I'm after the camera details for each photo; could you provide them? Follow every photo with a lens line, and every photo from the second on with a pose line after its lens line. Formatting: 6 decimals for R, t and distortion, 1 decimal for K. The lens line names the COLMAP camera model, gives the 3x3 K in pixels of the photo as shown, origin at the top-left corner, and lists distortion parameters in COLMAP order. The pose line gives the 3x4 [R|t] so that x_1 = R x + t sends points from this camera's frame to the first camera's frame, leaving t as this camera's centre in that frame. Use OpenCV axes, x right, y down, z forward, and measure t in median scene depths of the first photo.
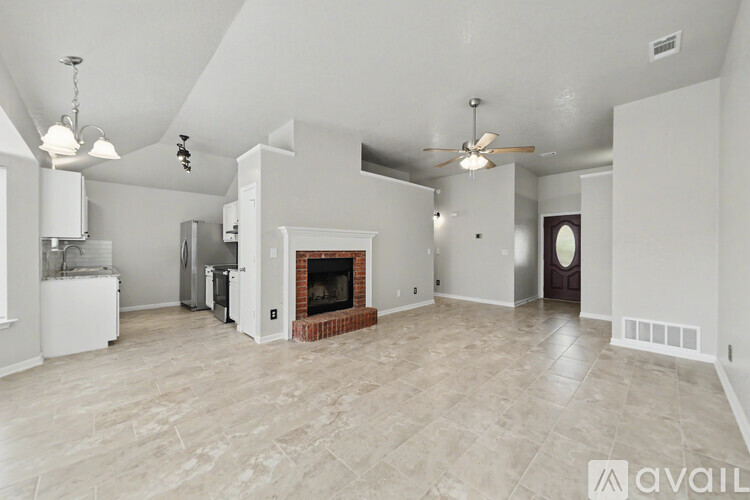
lens RADIAL K [[286.2, 0, 380.8], [0, 286.2, 250.7], [0, 0, 1]] dist [0.002108, 0.000148]
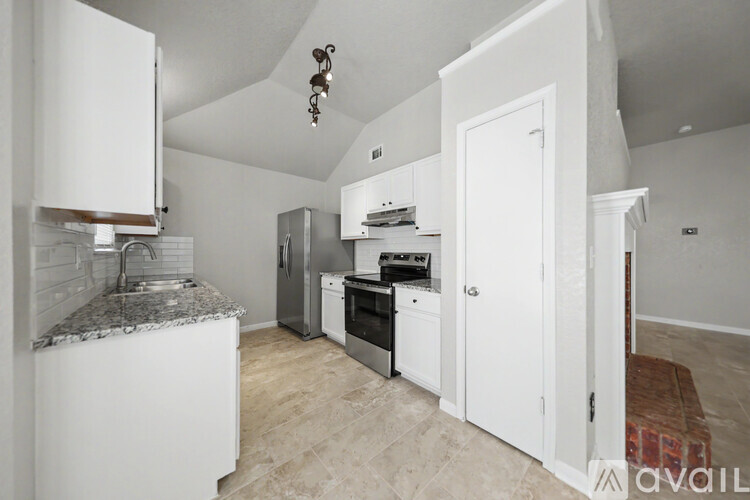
lens RADIAL K [[245.5, 0, 375.0], [0, 245.5, 250.0], [0, 0, 1]] dist [-0.000517, -0.000019]
pose [[0.997643, -0.001322, -0.068598, -0.535094], [0.000783, 0.999969, -0.007895, 0.001222], [0.068606, 0.007823, 0.997613, 0.508823]]
